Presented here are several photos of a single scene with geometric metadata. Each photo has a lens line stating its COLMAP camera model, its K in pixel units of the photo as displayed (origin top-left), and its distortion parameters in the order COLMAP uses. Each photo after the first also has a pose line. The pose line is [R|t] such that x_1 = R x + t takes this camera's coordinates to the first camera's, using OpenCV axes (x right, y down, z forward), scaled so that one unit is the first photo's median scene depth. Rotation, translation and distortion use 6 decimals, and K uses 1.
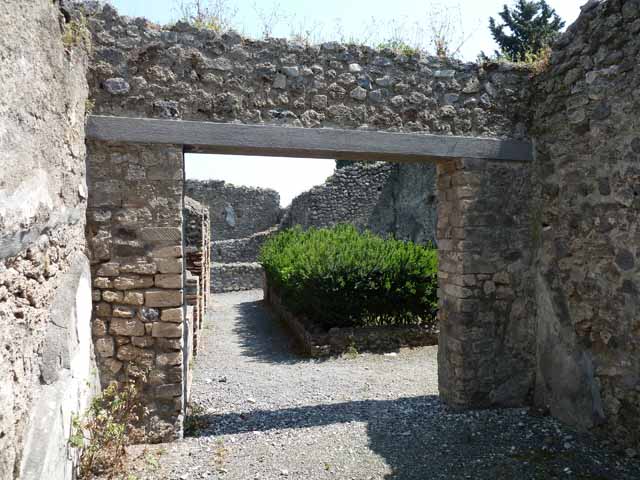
lens RADIAL K [[476.4, 0, 320.0], [0, 476.4, 240.2], [0, 0, 1]] dist [-0.041144, -0.002408]
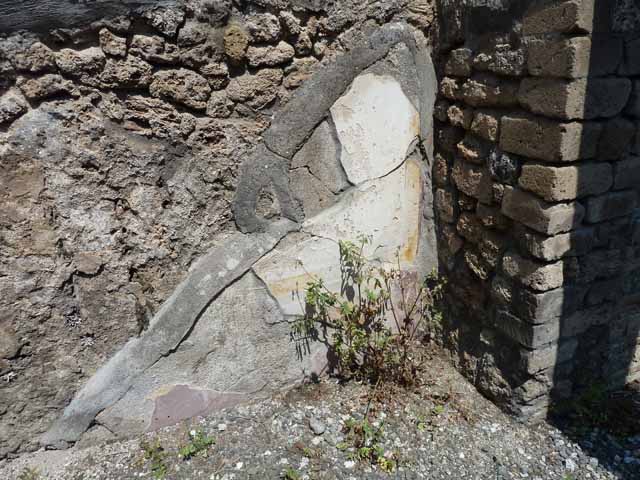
lens RADIAL K [[476.4, 0, 320.1], [0, 476.4, 238.8], [0, 0, 1]] dist [-0.041144, -0.002408]
pose [[0.194929, 0.363242, -0.911075, 0.057358], [0.024837, 0.926768, 0.374812, 0.043757], [0.980503, -0.095690, 0.171632, 0.740278]]
